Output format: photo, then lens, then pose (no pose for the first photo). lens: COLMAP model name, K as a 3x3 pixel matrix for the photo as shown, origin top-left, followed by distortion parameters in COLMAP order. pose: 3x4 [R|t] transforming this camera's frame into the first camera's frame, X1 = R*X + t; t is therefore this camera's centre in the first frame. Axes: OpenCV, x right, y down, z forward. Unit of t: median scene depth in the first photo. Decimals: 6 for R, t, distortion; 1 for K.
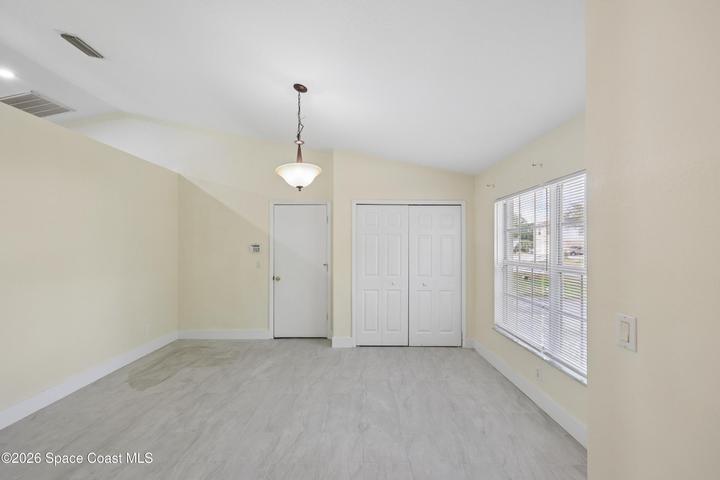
lens RADIAL K [[289.9, 0, 360.0], [0, 289.9, 240.0], [0, 0, 1]] dist [0.000880, 0.000063]
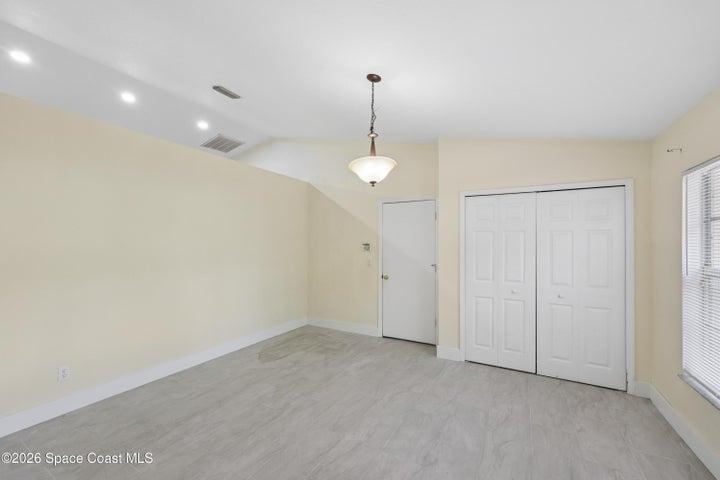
lens RADIAL K [[289.9, 0, 360.0], [0, 289.9, 240.0], [0, 0, 1]] dist [0.000880, 0.000063]
pose [[0.873686, -0.006542, -0.486446, 0.148345], [0.007746, 0.999970, 0.000464, 0.003536], [0.486428, -0.004174, 0.873711, 0.103242]]
